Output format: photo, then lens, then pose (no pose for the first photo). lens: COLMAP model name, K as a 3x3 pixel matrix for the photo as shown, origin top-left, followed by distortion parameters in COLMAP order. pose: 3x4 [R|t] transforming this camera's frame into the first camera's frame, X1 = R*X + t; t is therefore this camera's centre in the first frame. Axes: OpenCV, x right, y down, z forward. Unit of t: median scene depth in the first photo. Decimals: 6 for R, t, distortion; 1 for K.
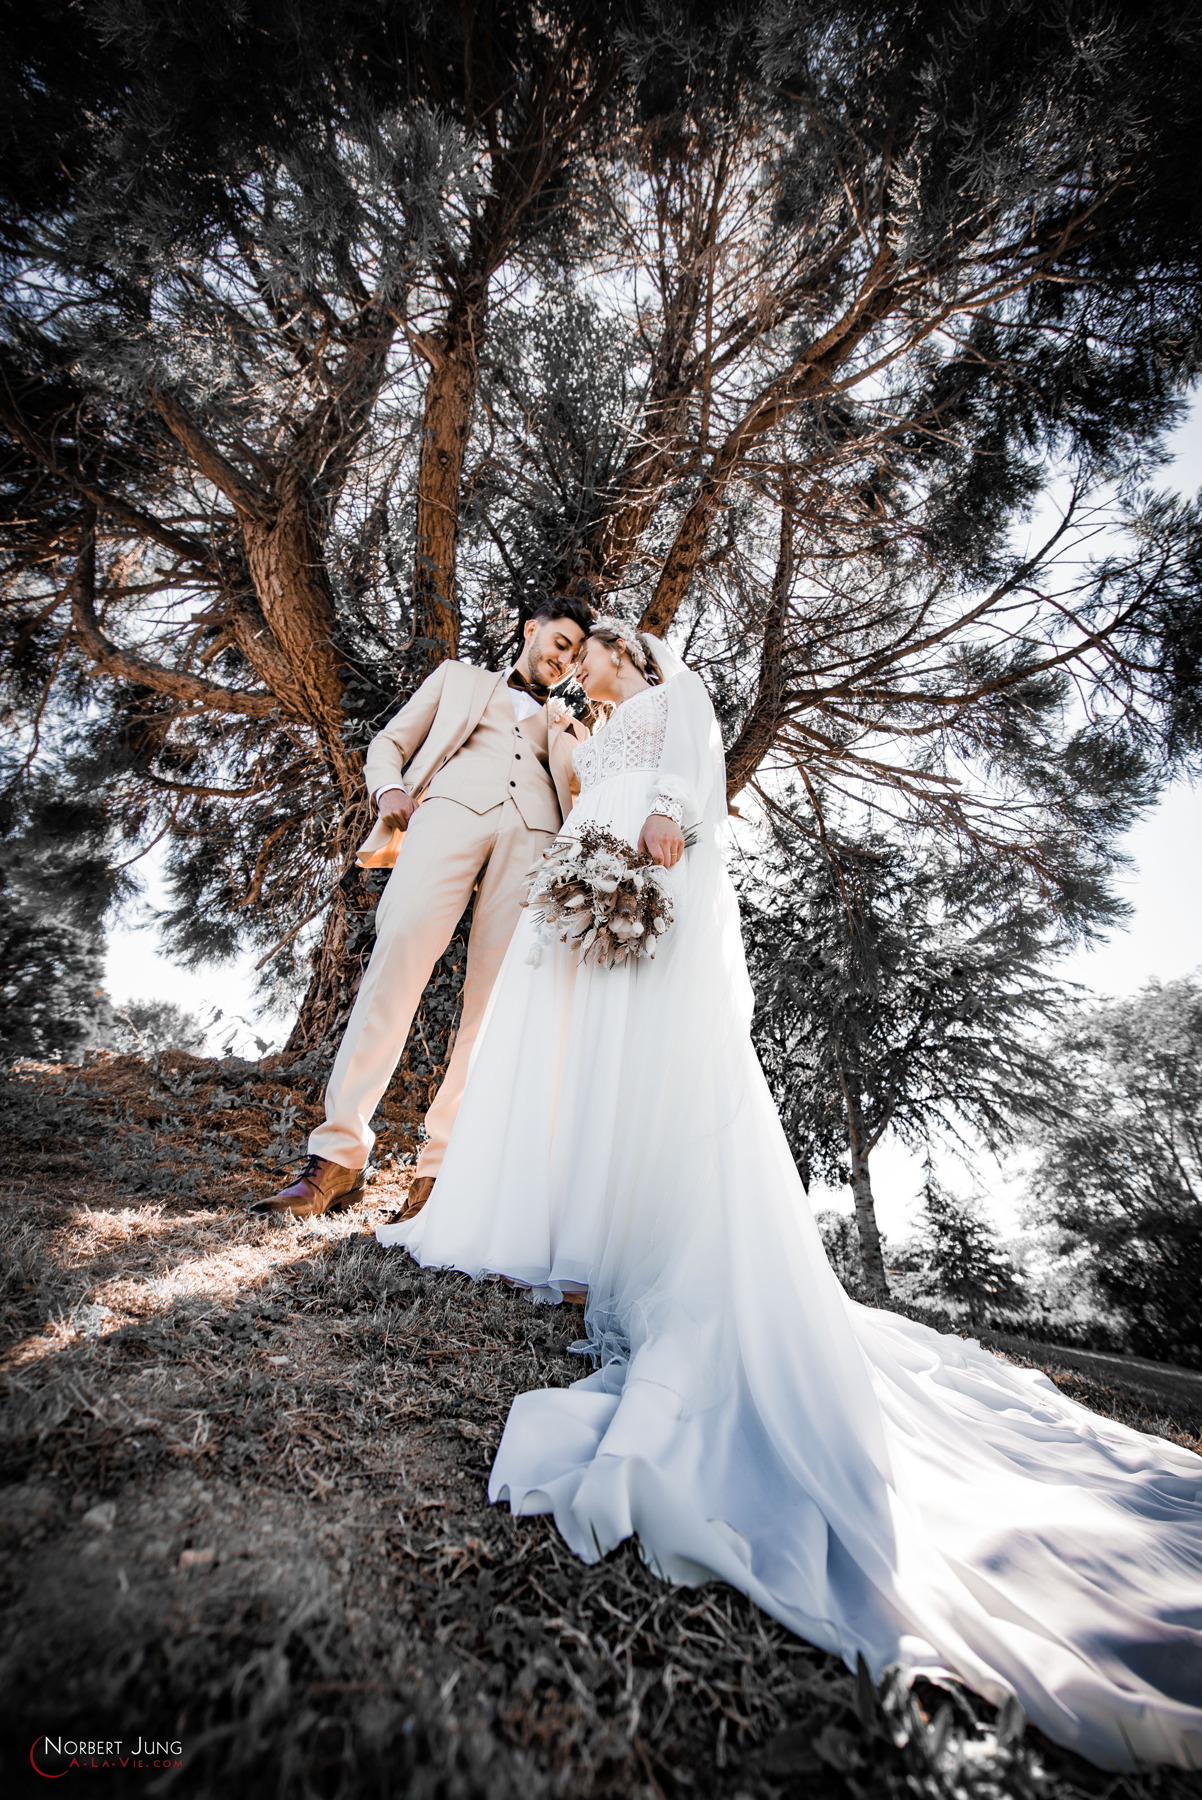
lens RADIAL K [[715.9, 0, 601.0], [0, 715.9, 900.0], [0, 0, 1]] dist [-0.002363, -0.007664]
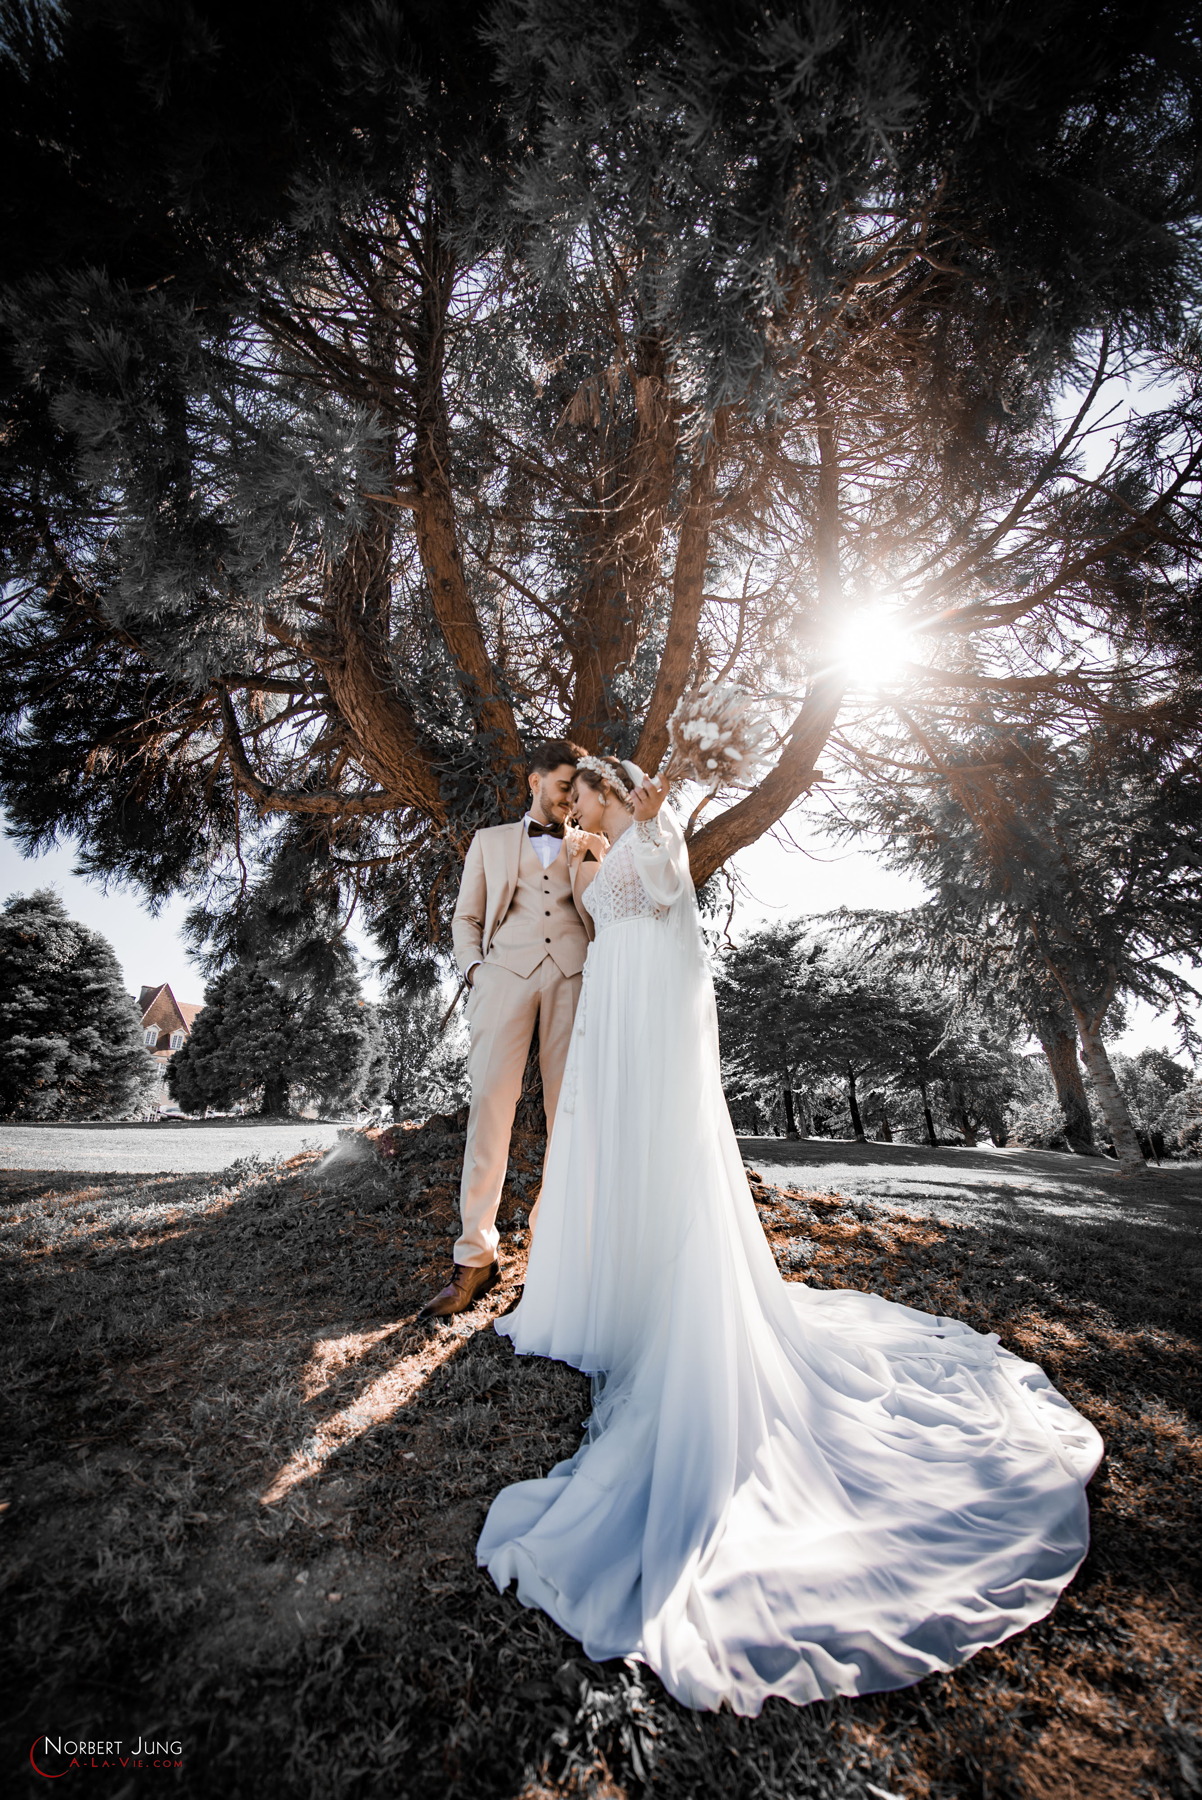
lens RADIAL K [[723.8, 0, 601.0], [0, 723.8, 900.0], [0, 0, 1]] dist [-0.000990, -0.008243]
pose [[0.931277, -0.236235, -0.277338, 0.124386], [0.269069, 0.959234, 0.086441, -0.109099], [0.245611, -0.155124, 0.956876, -0.062859]]
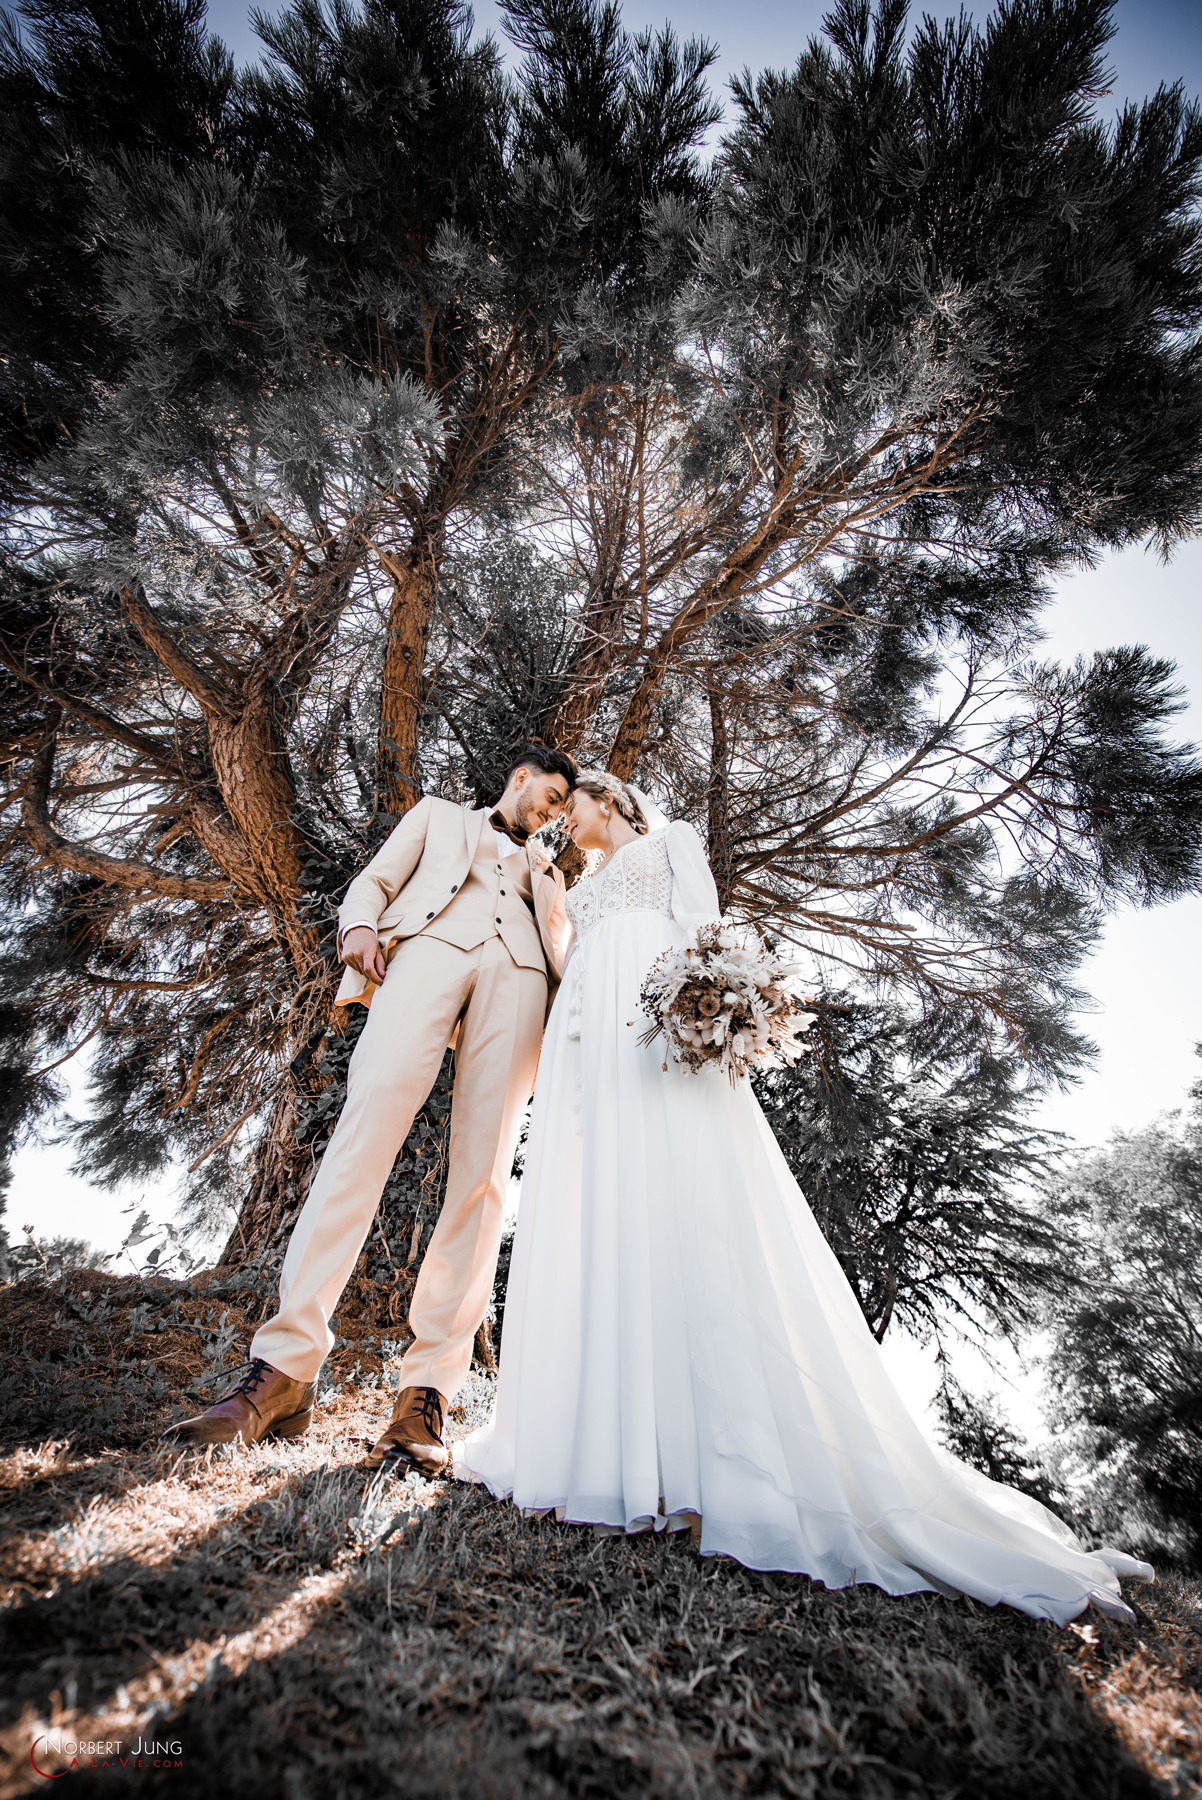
lens RADIAL K [[715.9, 0, 601.0], [0, 715.9, 900.0], [0, 0, 1]] dist [-0.002363, -0.007664]
pose [[0.995821, -0.050050, 0.076391, -0.019194], [0.067996, 0.964728, -0.254315, 0.024122], [-0.060968, 0.258447, 0.964100, 0.022005]]
